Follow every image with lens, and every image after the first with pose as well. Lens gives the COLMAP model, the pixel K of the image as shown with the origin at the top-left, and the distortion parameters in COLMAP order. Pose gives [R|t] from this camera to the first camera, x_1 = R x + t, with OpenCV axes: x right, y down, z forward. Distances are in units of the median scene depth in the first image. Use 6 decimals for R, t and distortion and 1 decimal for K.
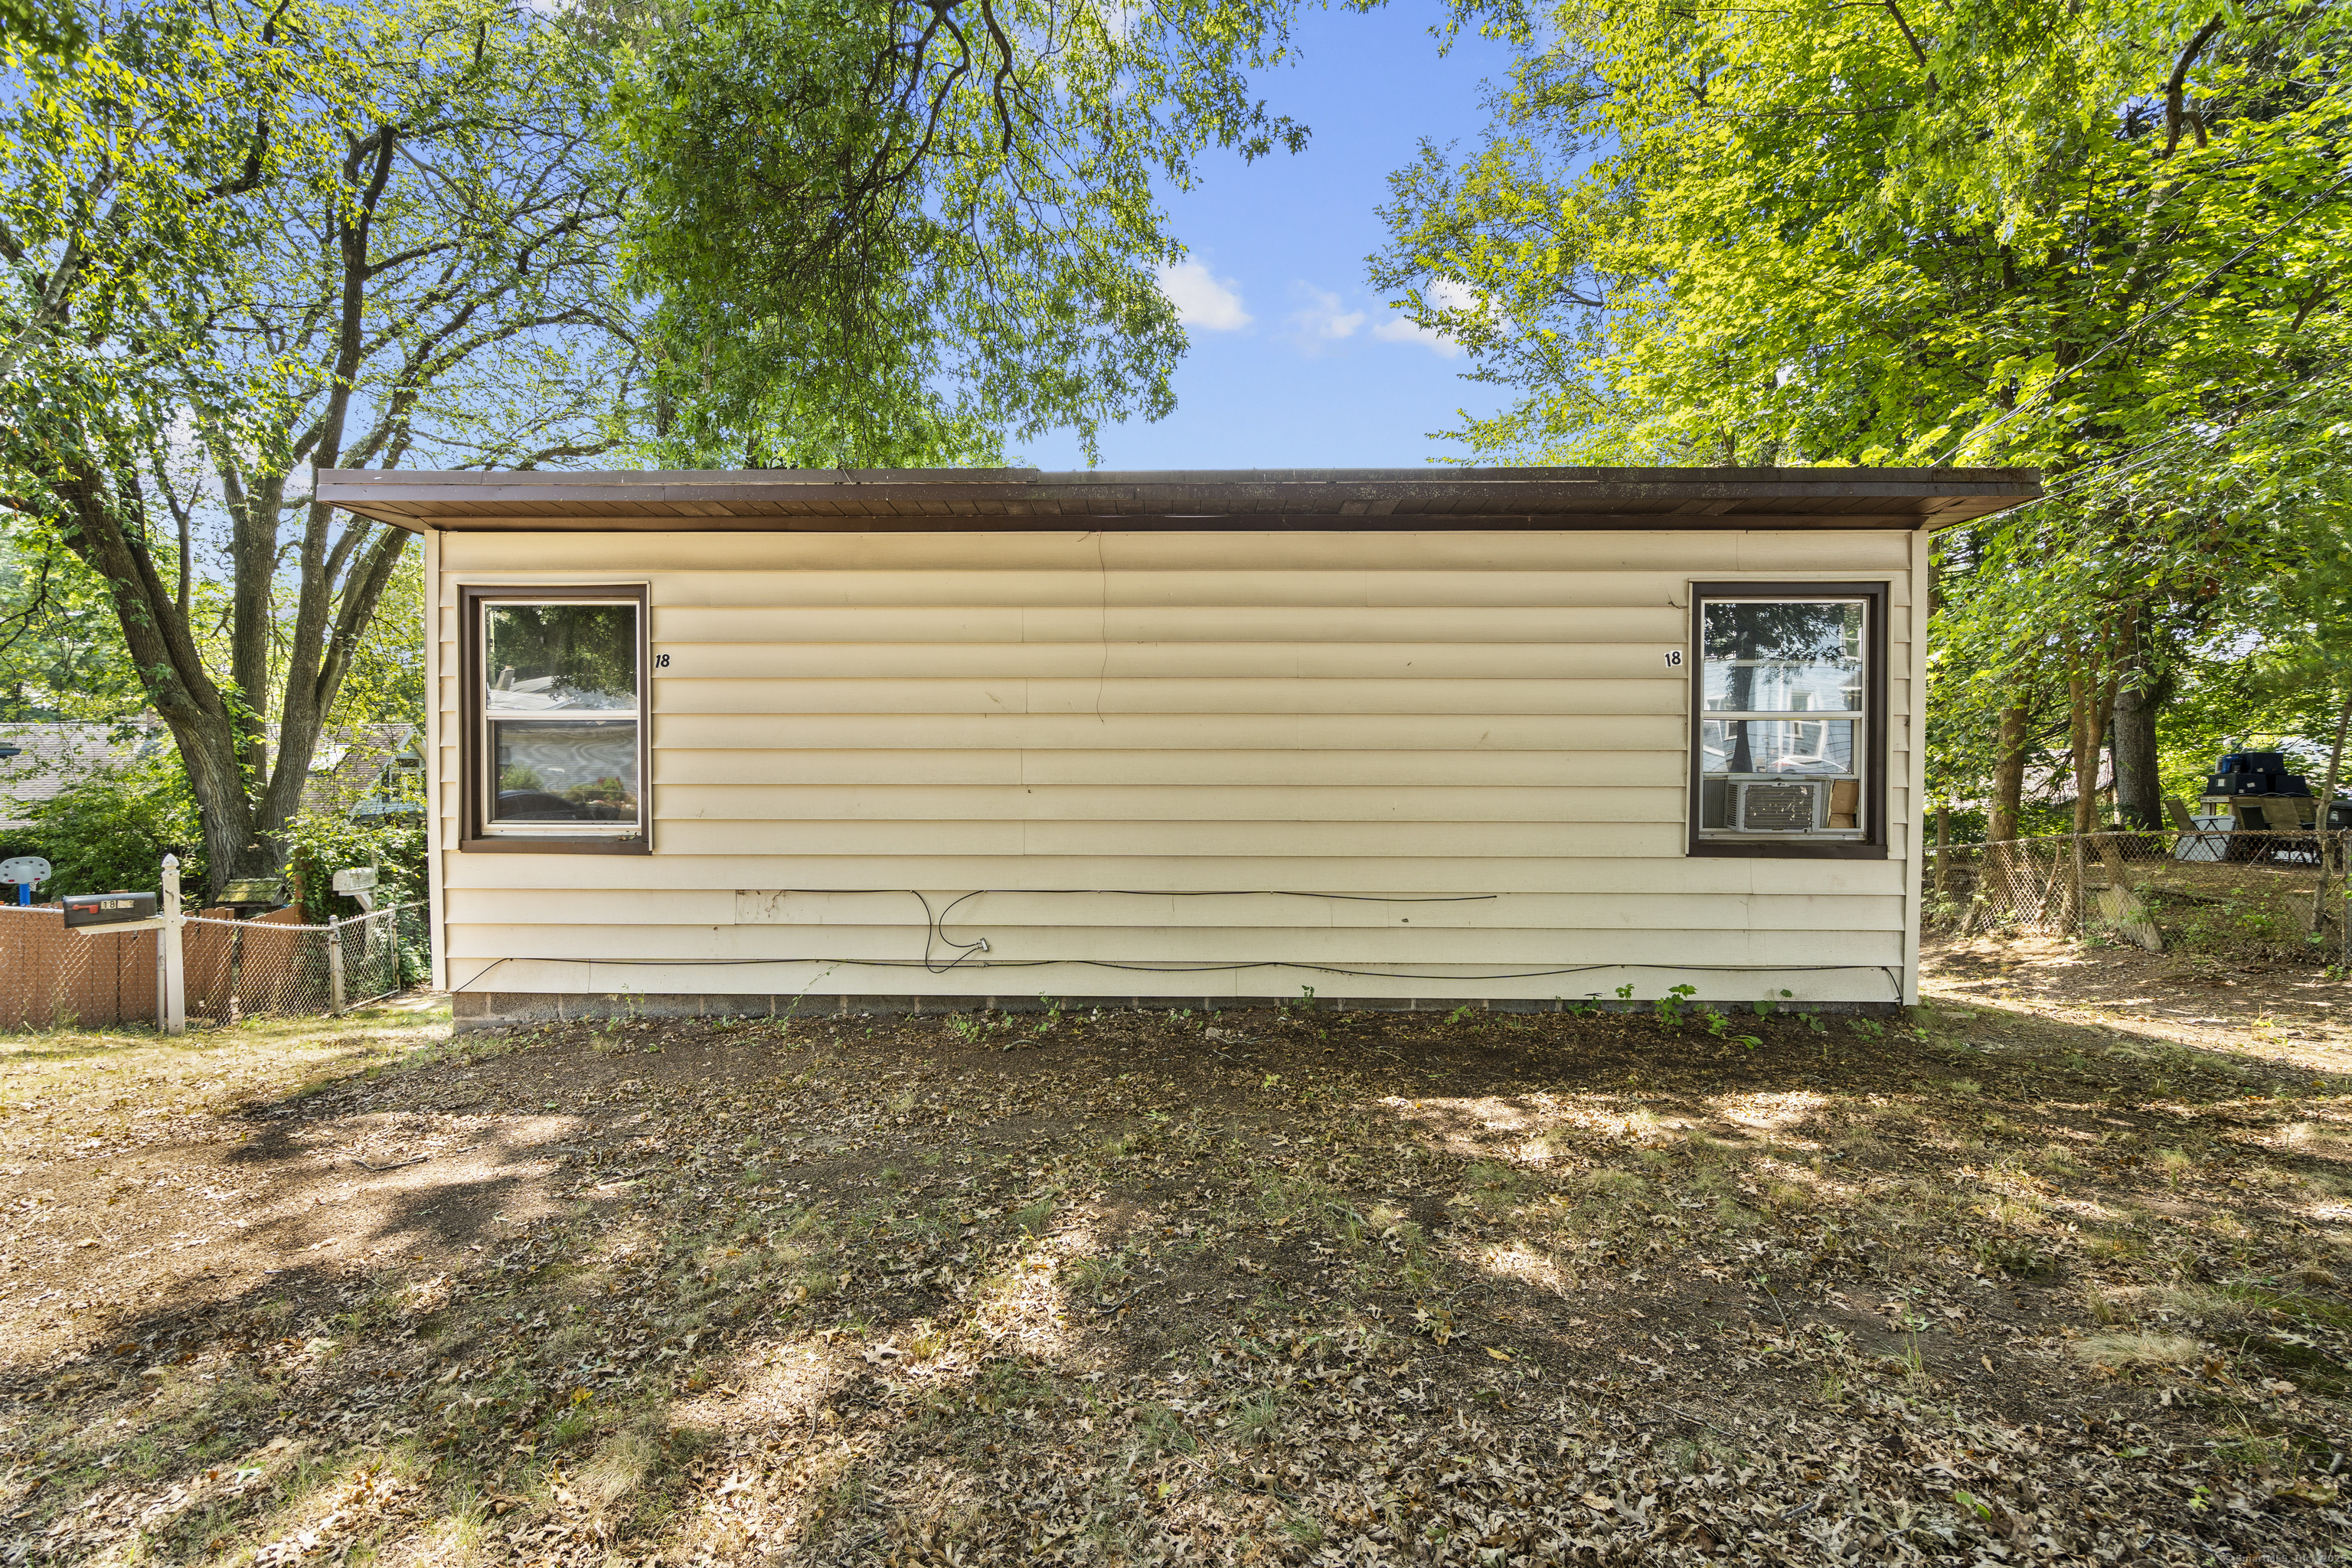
lens RADIAL K [[1045.7, 0, 1175.4], [0, 1045.7, 773.6], [0, 0, 1]] dist [-0.005483, 0.003654]
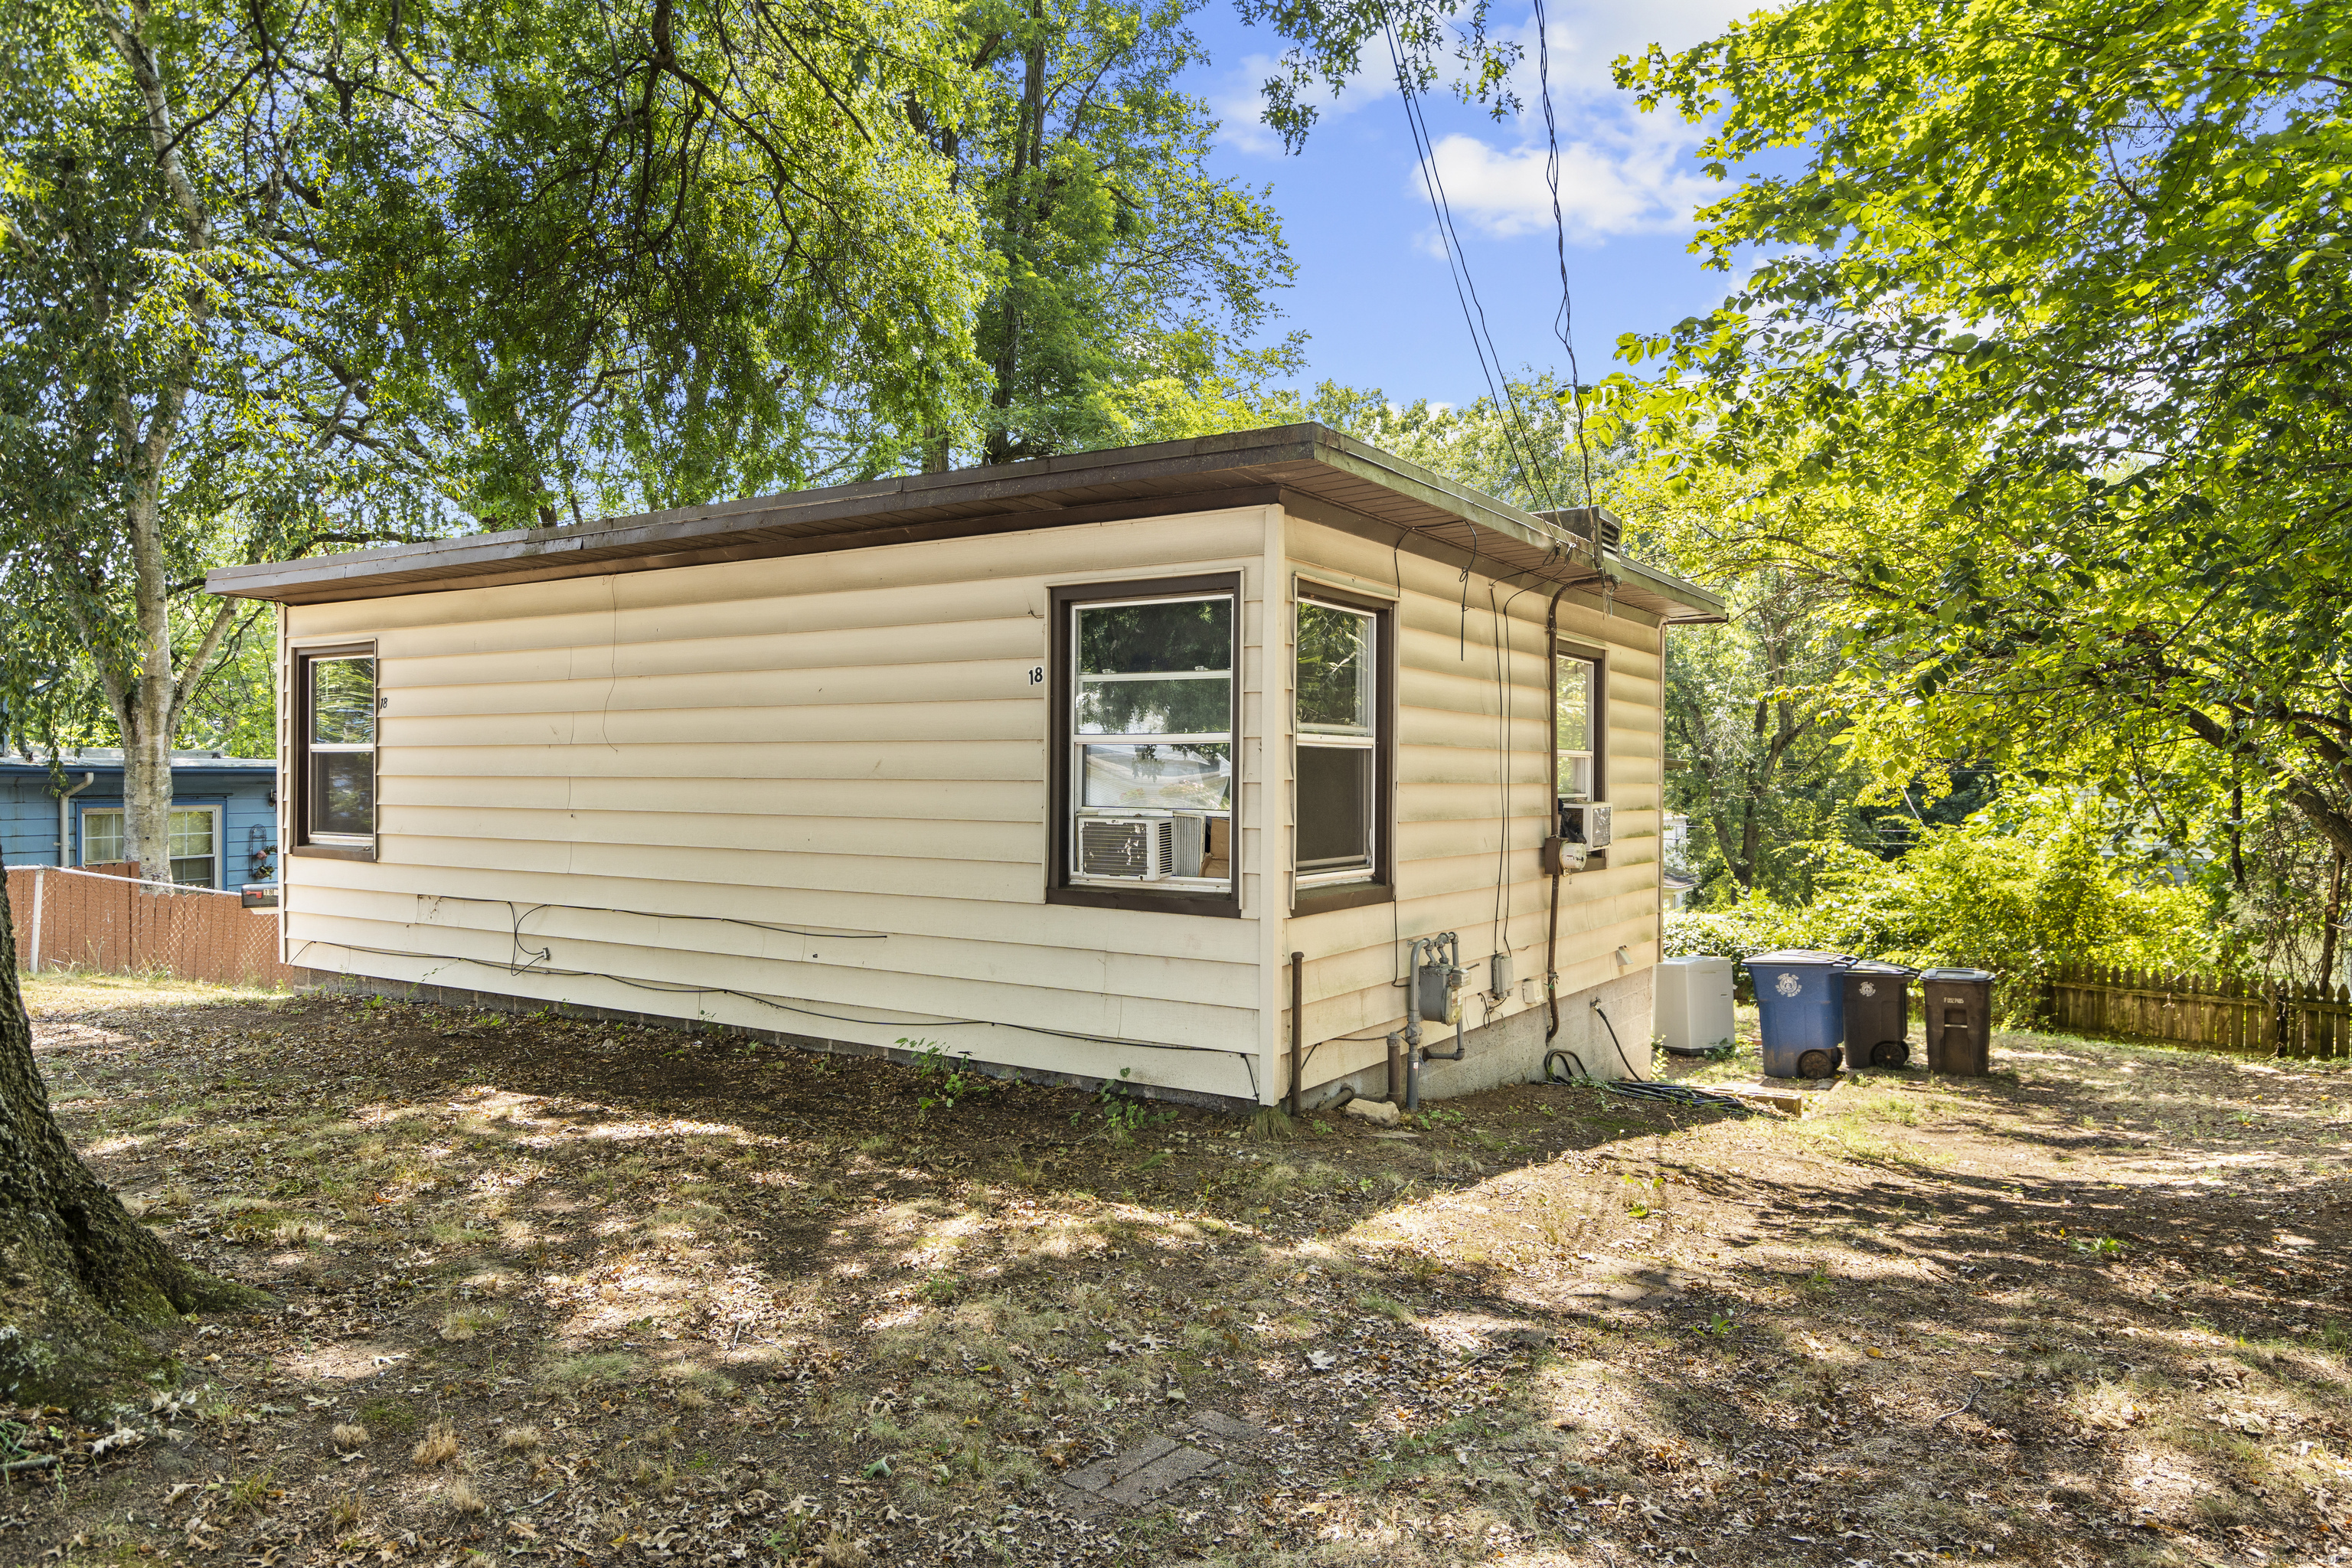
lens RADIAL K [[1523.2, 0, 1176.6], [0, 1523.2, 798.4], [0, 0, 1]] dist [0.020850, 0.001076]
pose [[0.845568, 0.010684, -0.533760, 1.244361], [-0.017571, 0.999815, -0.007822, 0.000531], [0.533578, 0.015993, 0.845600, -0.013162]]
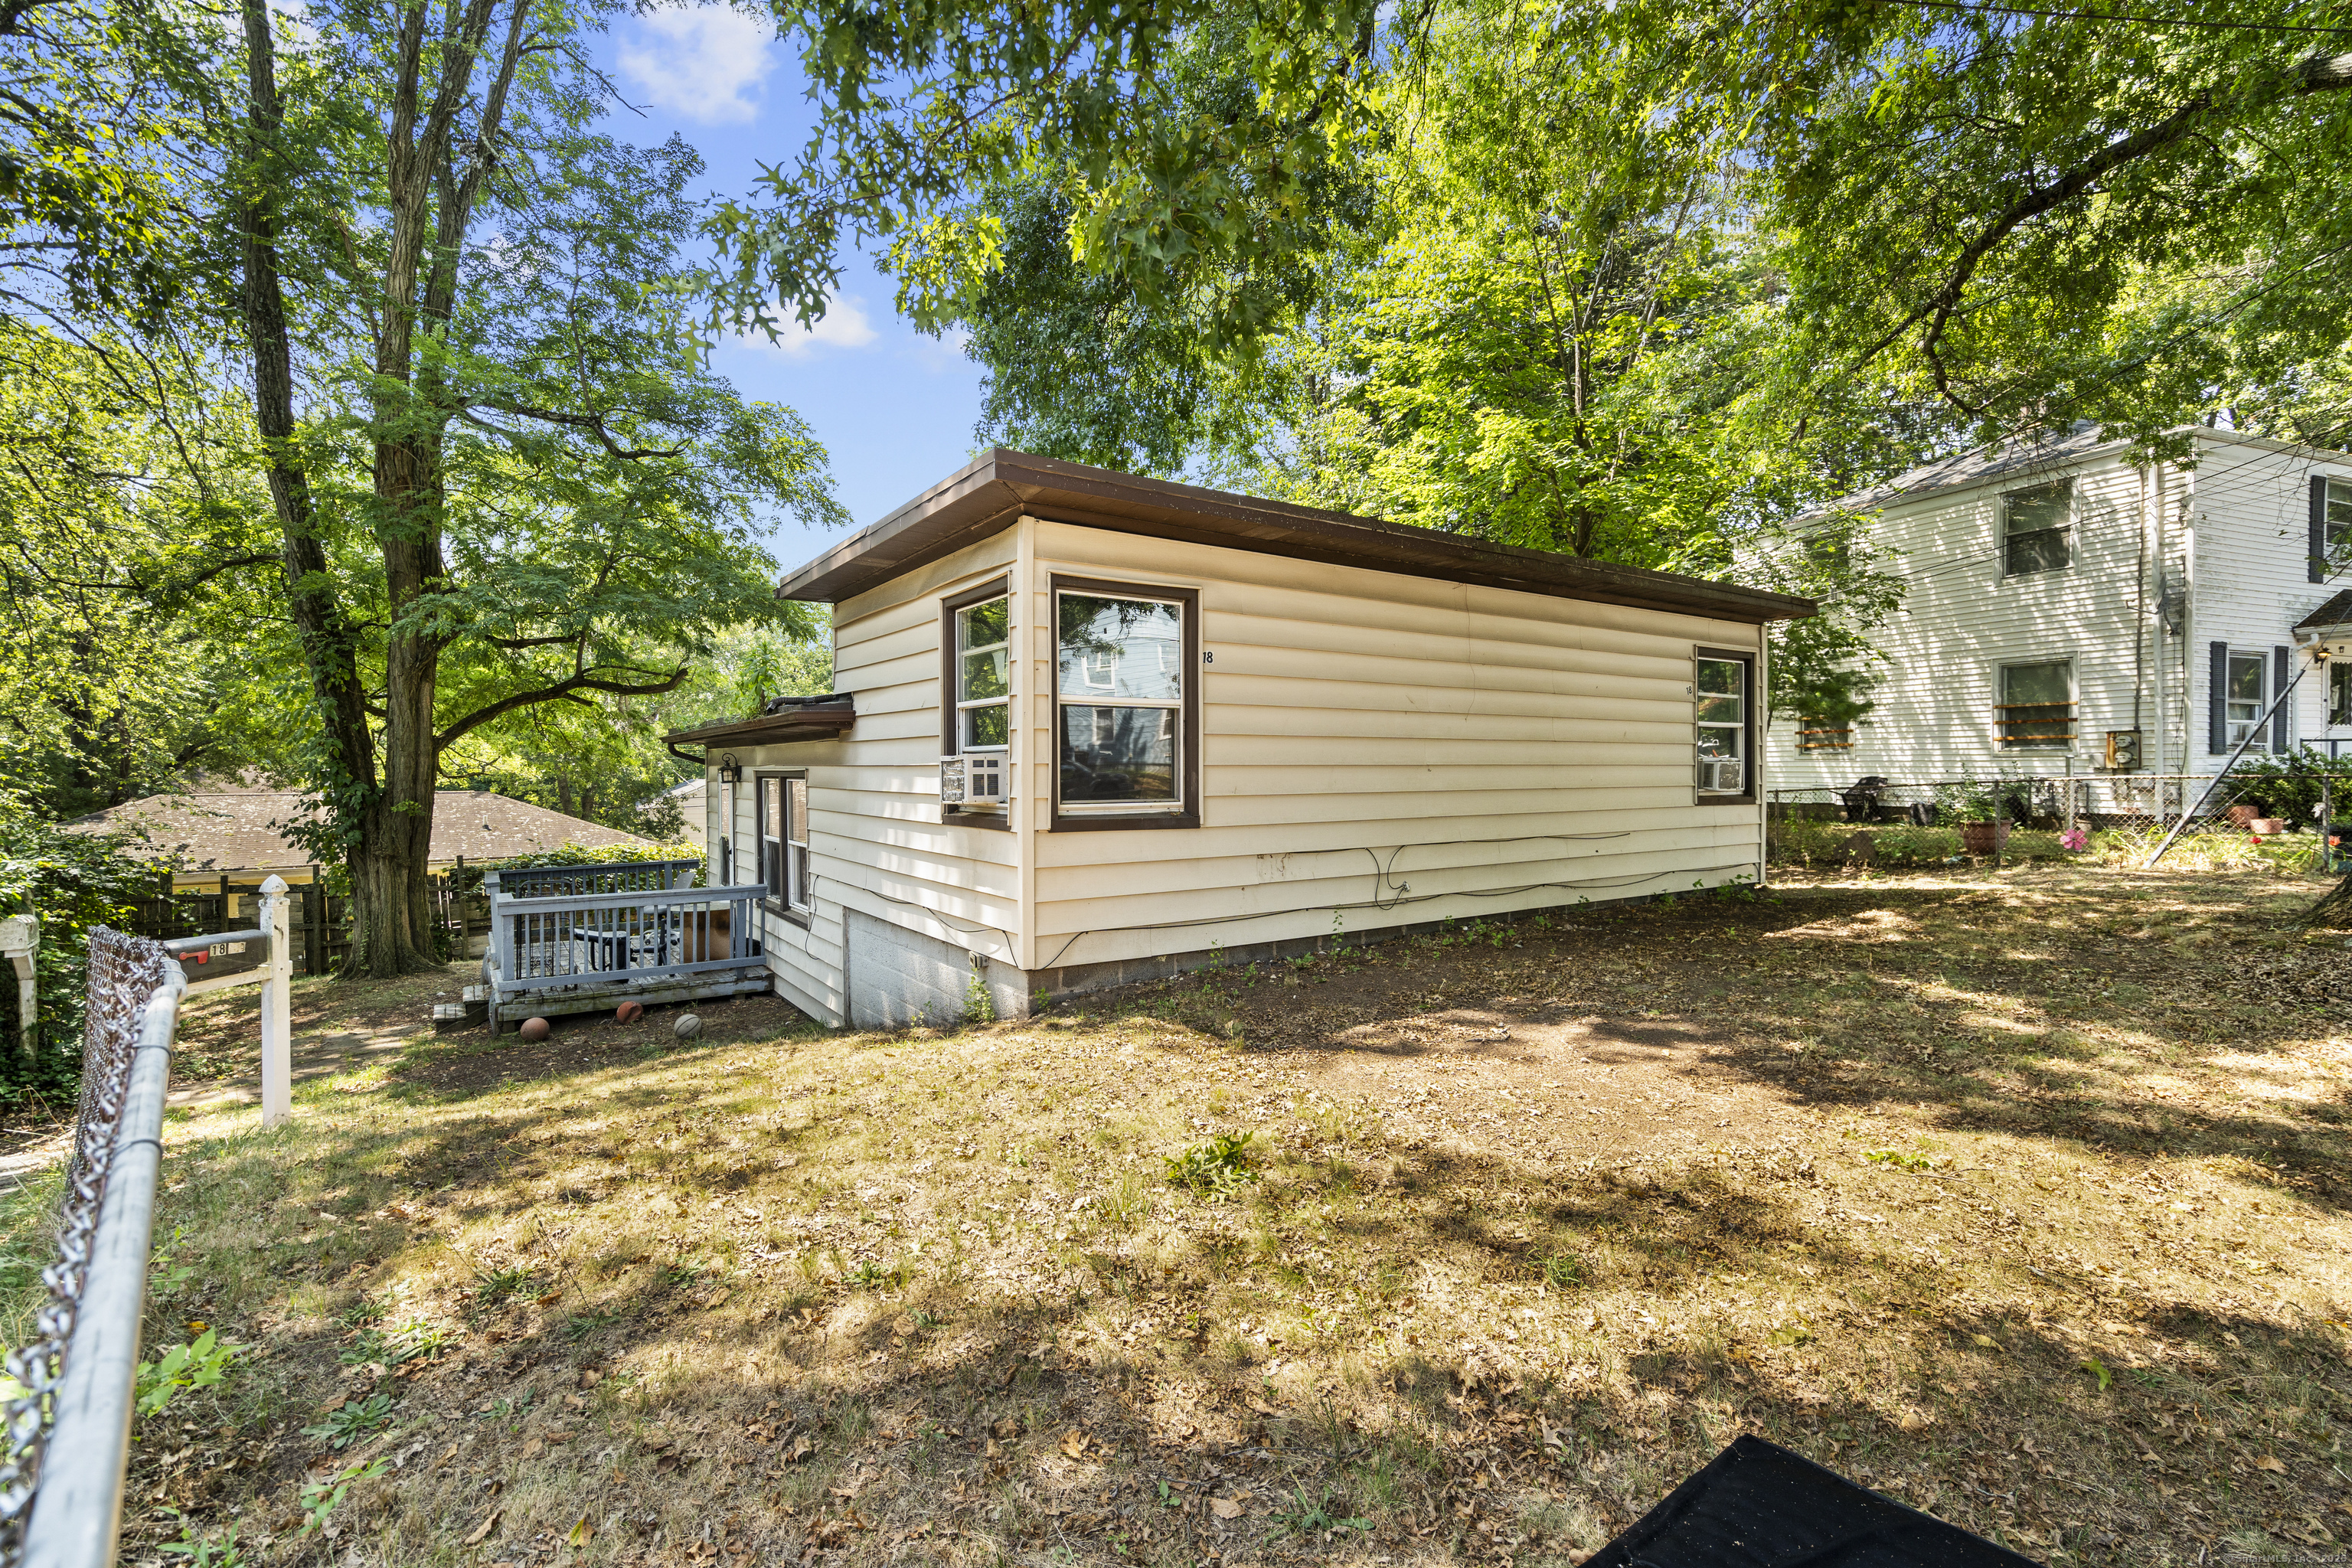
lens RADIAL K [[1045.7, 0, 1188.2], [0, 1045.7, 747.0], [0, 0, 1]] dist [-0.005483, 0.003654]
pose [[0.810662, 0.006544, 0.585478, -1.183667], [0.003585, 0.999863, -0.016139, 0.008202], [-0.585504, 0.015183, 0.810527, 0.087679]]
